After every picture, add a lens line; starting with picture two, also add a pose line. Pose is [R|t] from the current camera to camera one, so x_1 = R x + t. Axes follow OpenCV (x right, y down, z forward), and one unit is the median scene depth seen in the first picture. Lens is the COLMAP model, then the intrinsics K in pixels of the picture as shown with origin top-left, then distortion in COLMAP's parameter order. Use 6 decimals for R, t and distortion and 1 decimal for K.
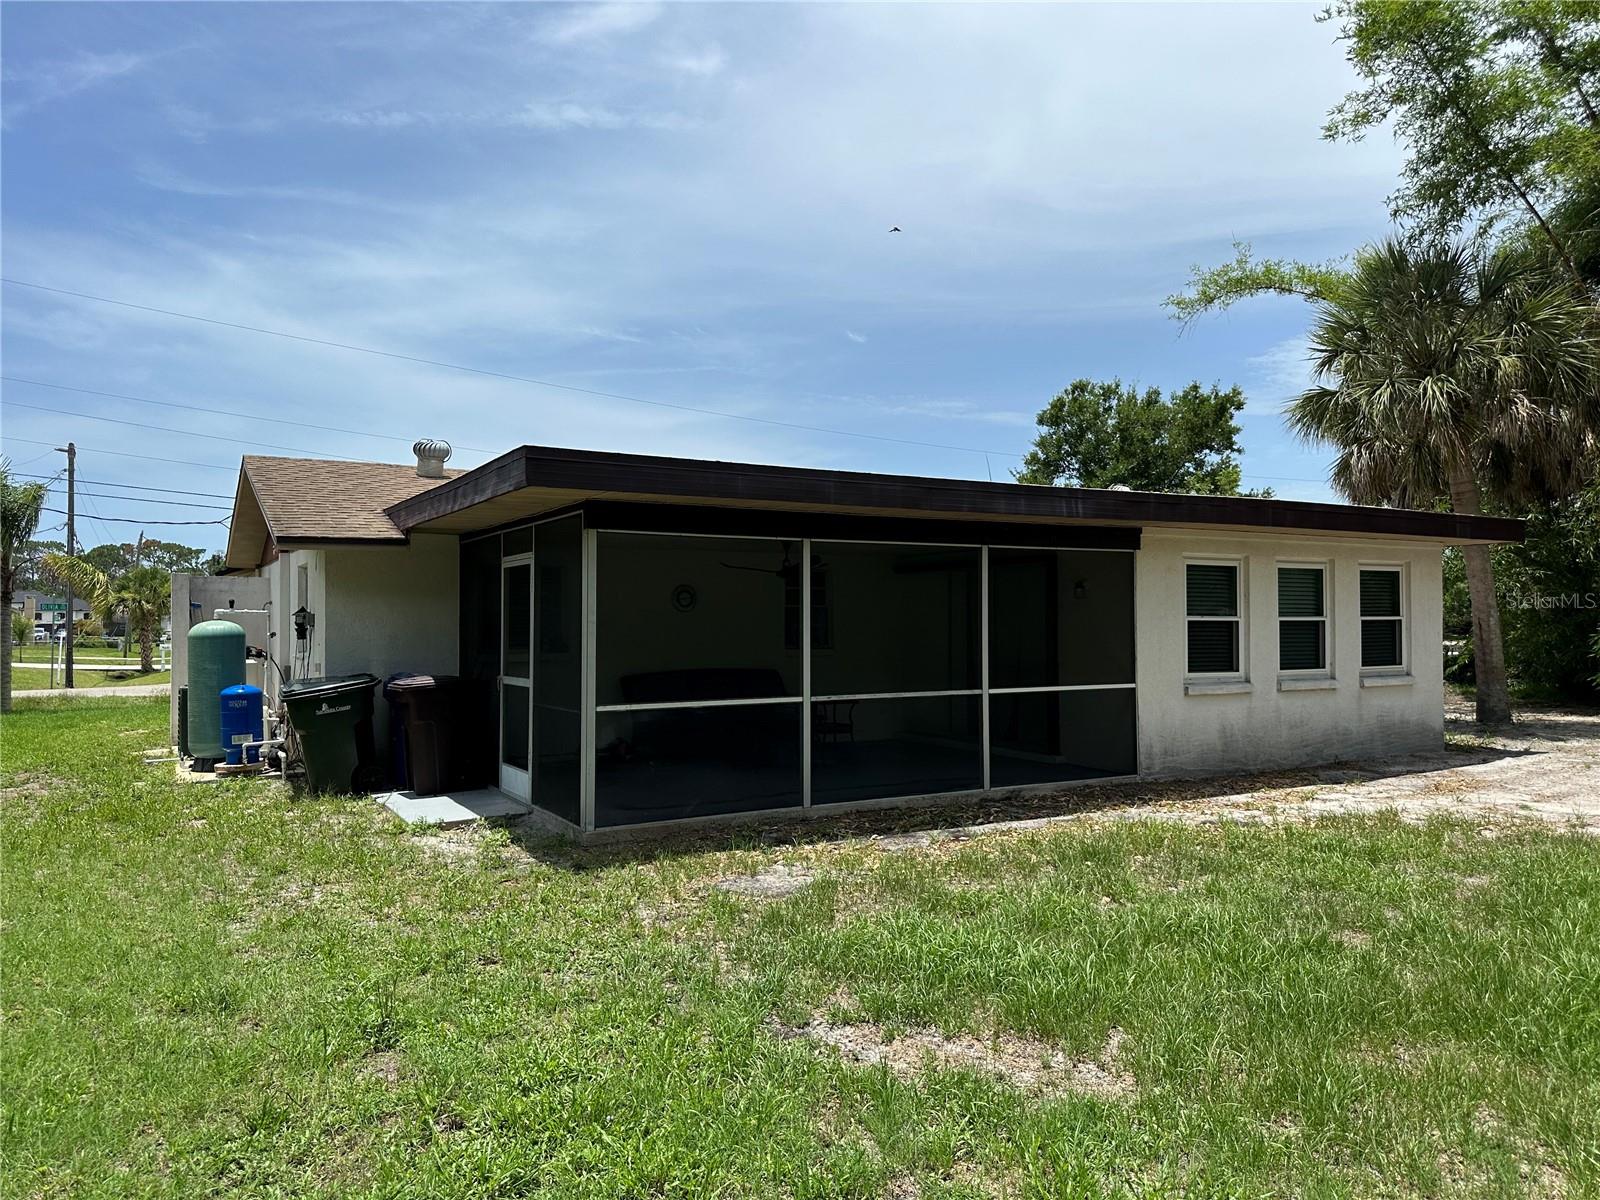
lens RADIAL K [[1126.2, 0, 811.4], [0, 1126.2, 594.9], [0, 0, 1]] dist [0.057564, -0.062036]
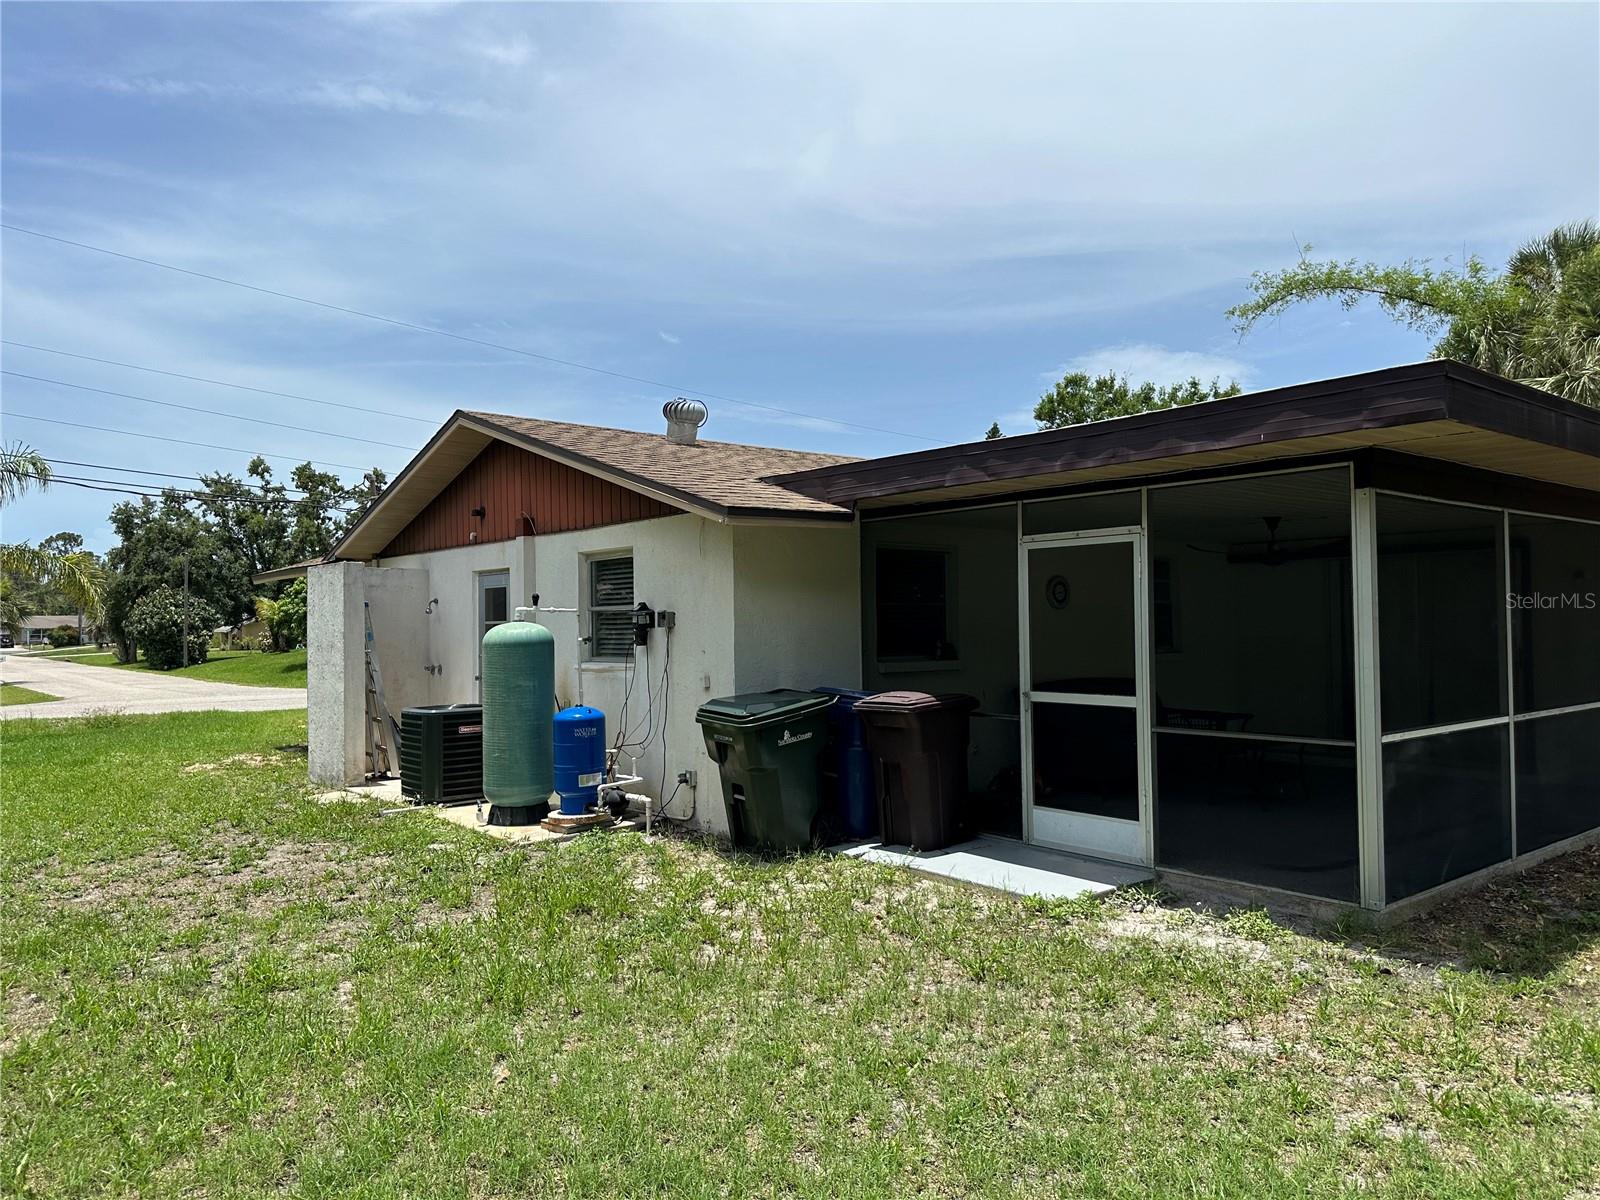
lens RADIAL K [[1126.2, 0, 768.1], [0, 1126.2, 571.7], [0, 0, 1]] dist [0.057564, -0.062036]
pose [[0.988072, 0.002606, 0.153973, -0.403767], [0.001078, 0.999715, -0.023840, 0.006633], [-0.153991, 0.023721, 0.987787, 0.197737]]
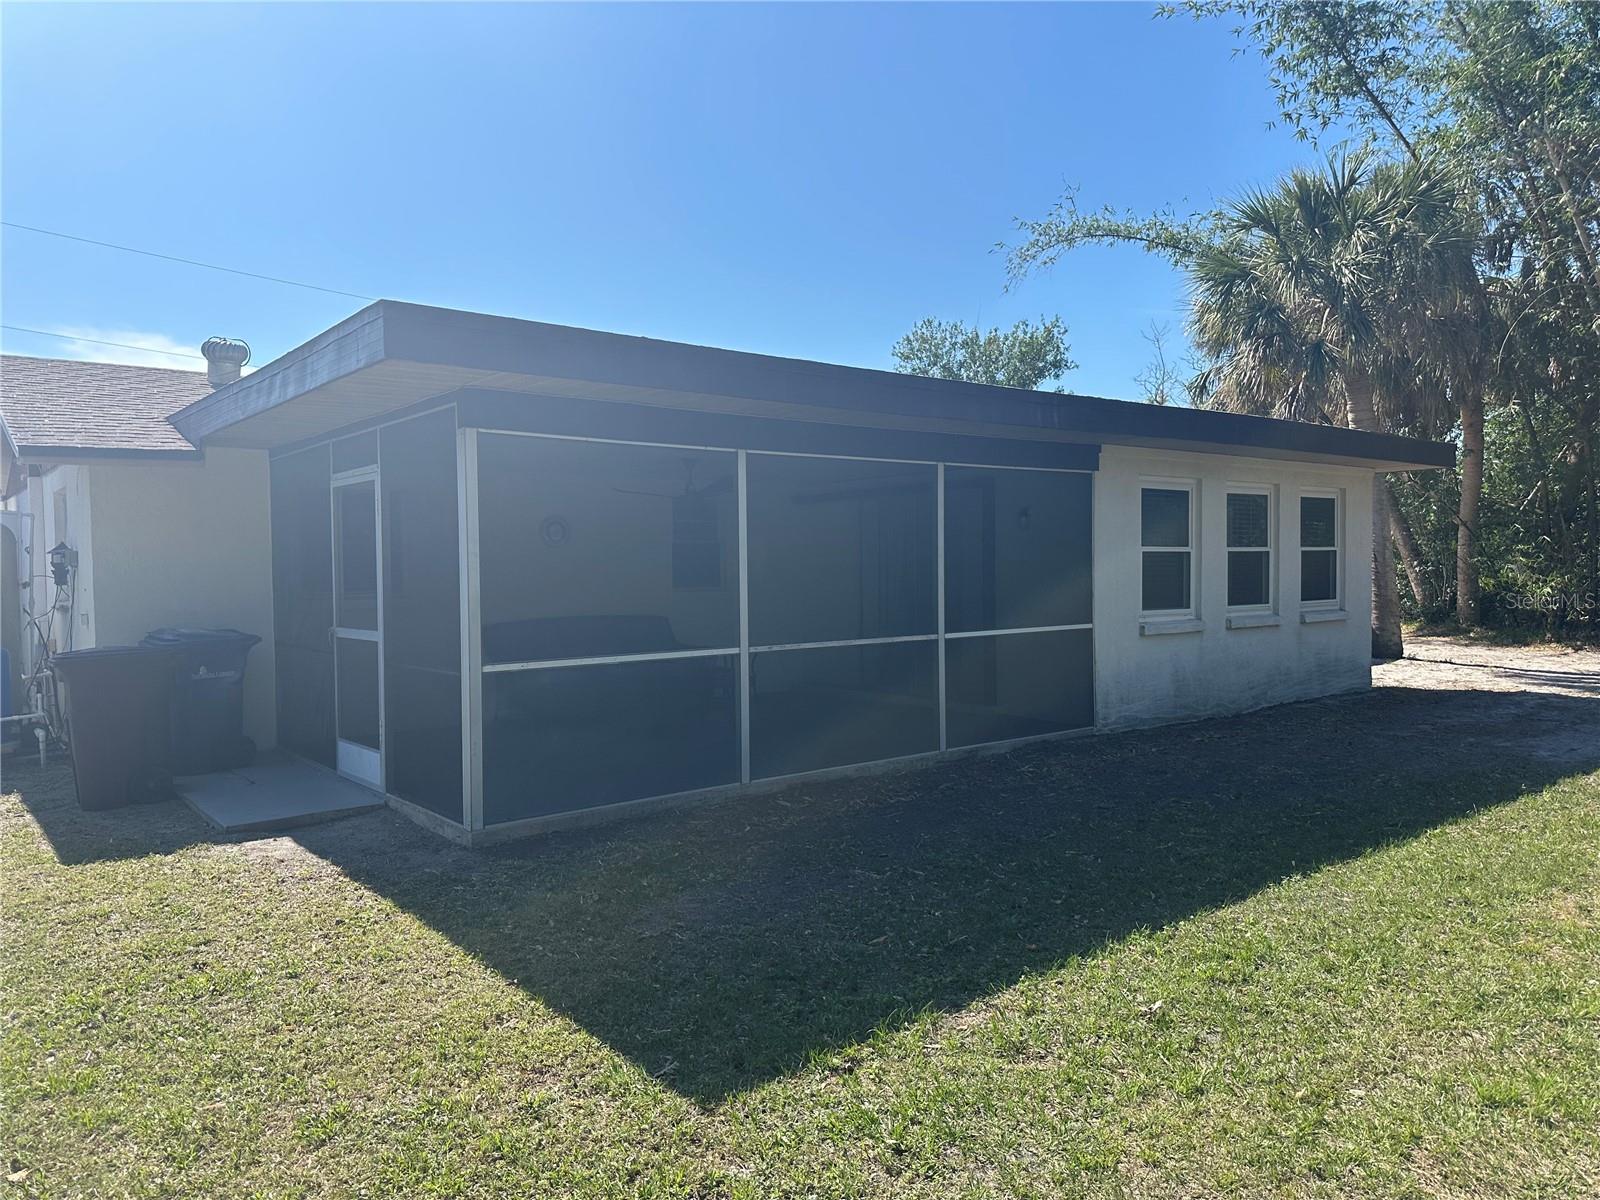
lens RADIAL K [[1126.2, 0, 800.2], [0, 1126.2, 601.1], [0, 0, 1]] dist [0.057564, -0.062036]
pose [[0.989113, -0.013369, 0.146552, -0.052727], [0.005284, 0.998449, 0.055425, 0.008601], [-0.147065, -0.054047, 0.987649, 0.130963]]
